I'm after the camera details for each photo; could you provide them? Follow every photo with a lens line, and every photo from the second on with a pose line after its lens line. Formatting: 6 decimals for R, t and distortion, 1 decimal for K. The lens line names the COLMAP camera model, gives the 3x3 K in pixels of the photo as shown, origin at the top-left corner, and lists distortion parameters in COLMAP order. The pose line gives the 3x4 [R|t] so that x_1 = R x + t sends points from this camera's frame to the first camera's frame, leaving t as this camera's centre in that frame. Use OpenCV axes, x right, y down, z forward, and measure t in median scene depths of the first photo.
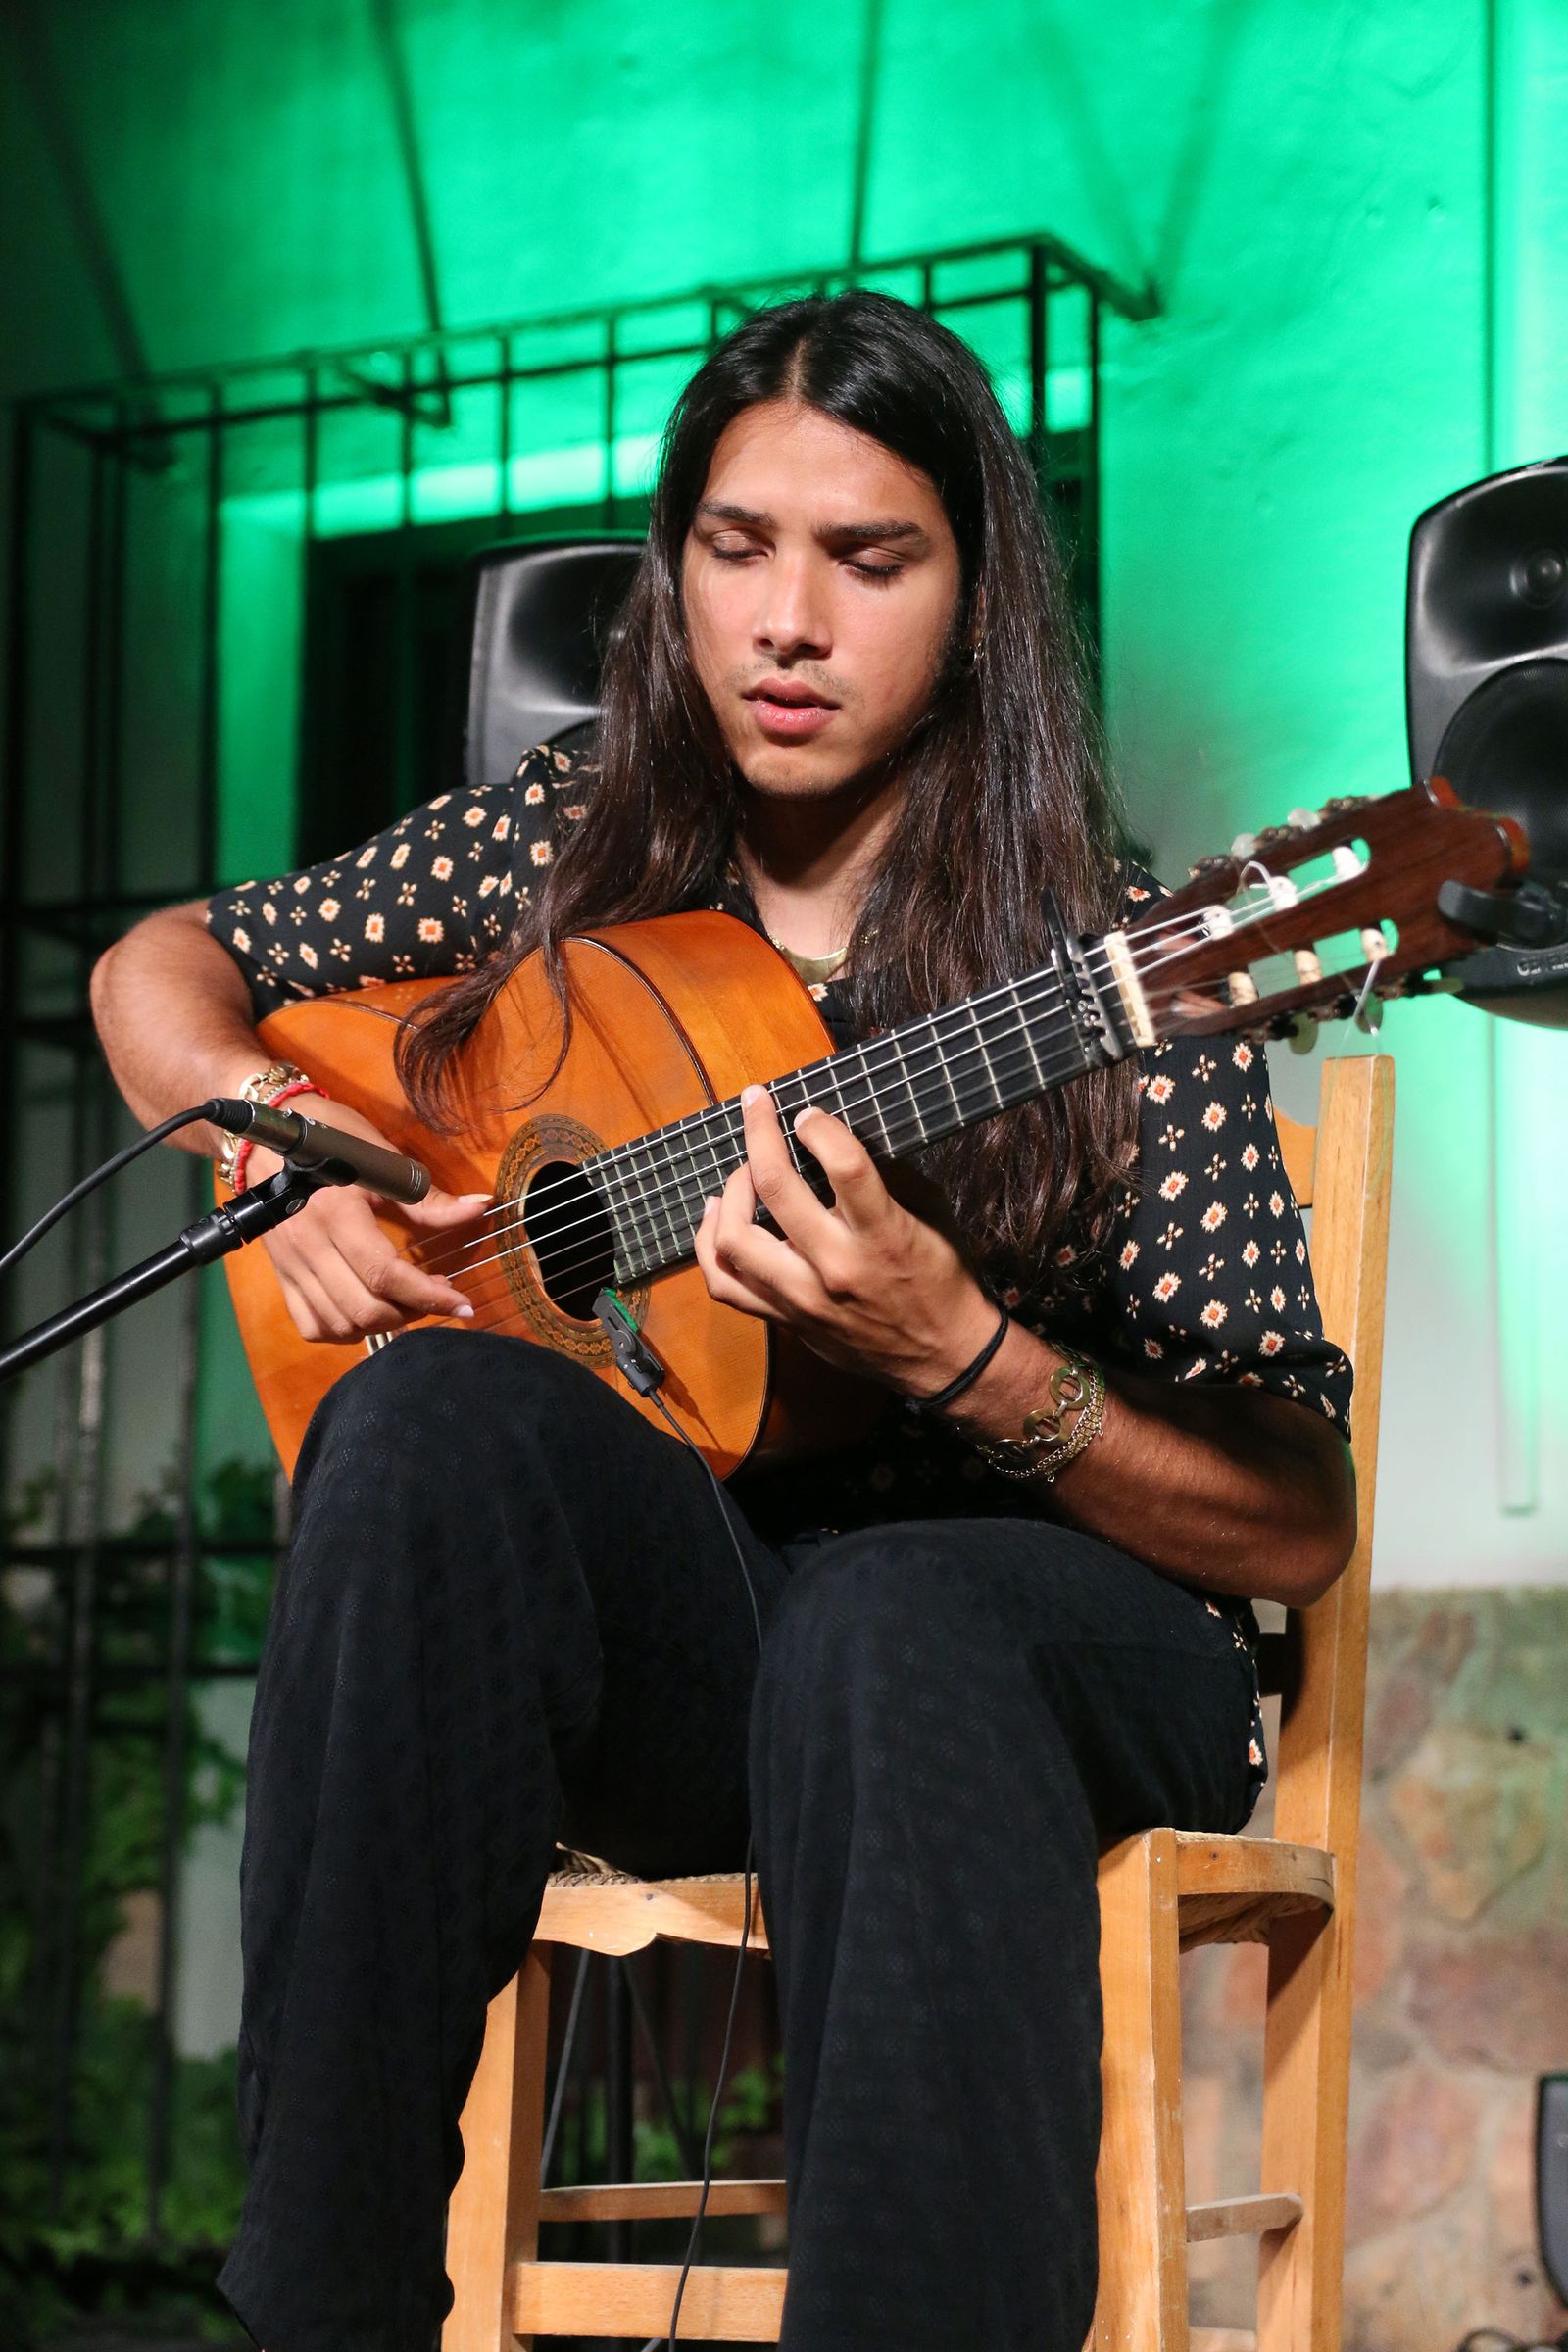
lens RADIAL K [[4922.8, 0, 791.1], [0, 4922.8, 1223.3], [0, 0, 1]] dist [0.202388, 0.000000]
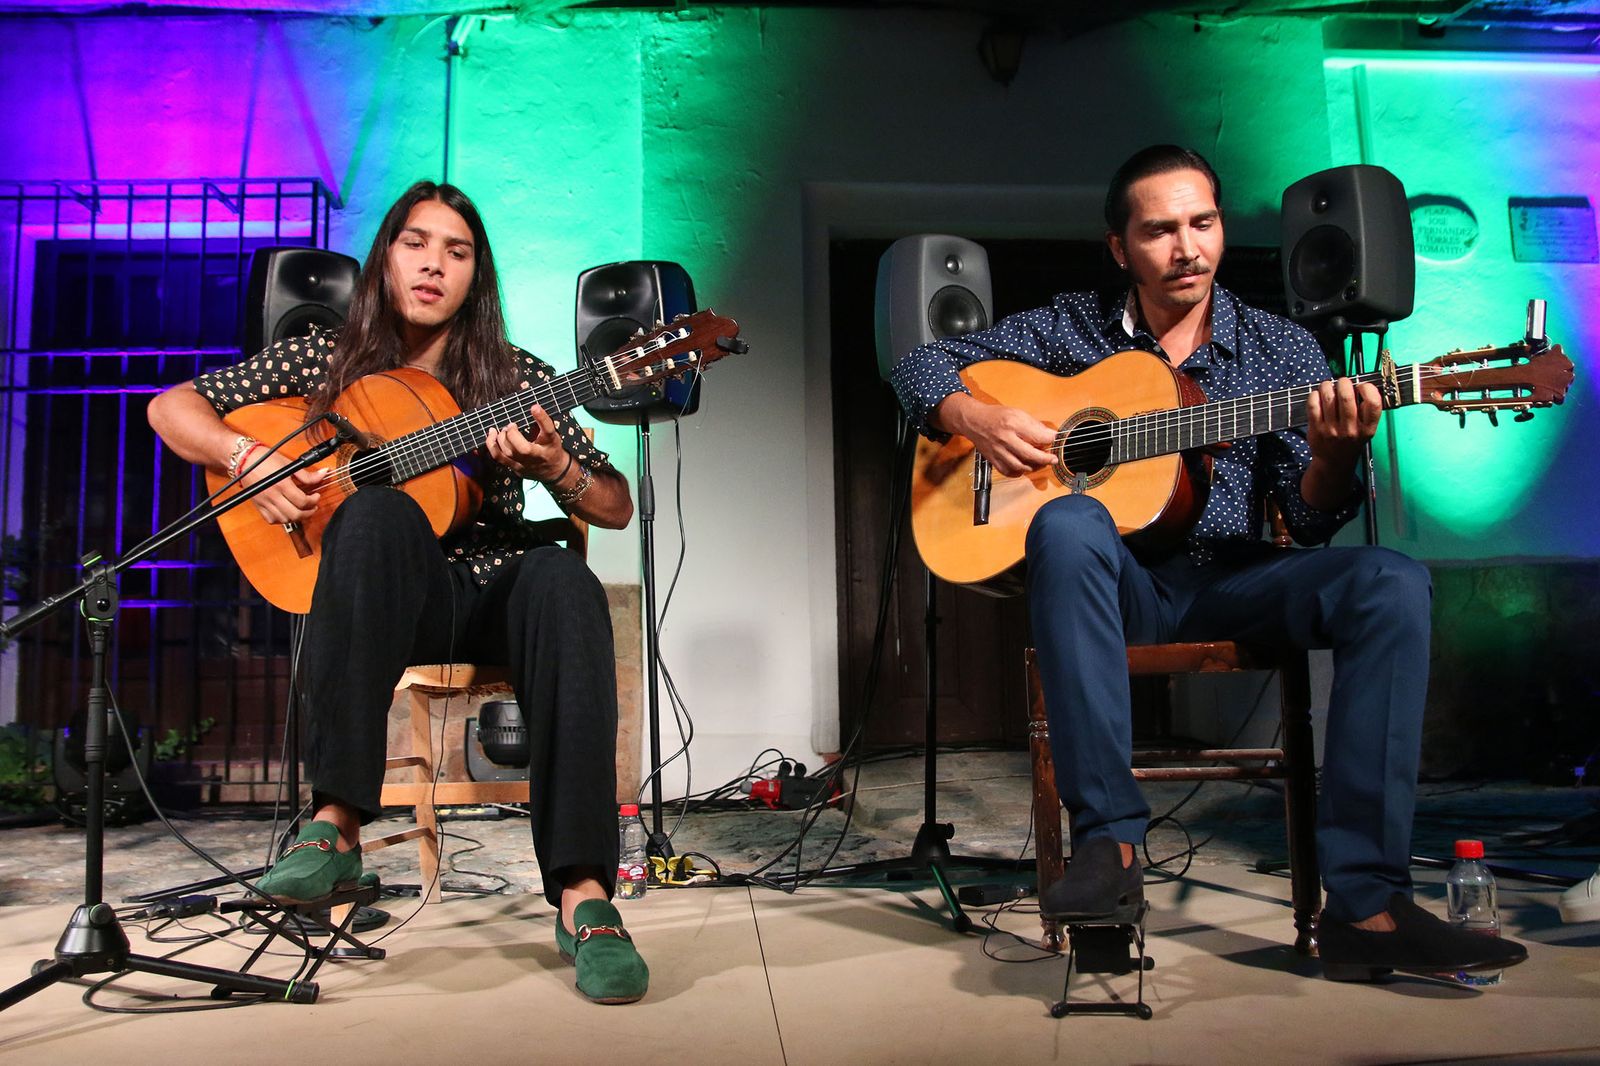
lens RADIAL K [[1331.2, 0, 780.7], [0, 1331.2, 560.8], [0, 0, 1]] dist [-0.106010, 0.088058]
pose [[0.864099, 0.024564, 0.502722, -0.109813], [-0.051137, 0.997925, 0.039135, 0.007577], [-0.500718, -0.059524, 0.863562, 0.060013]]
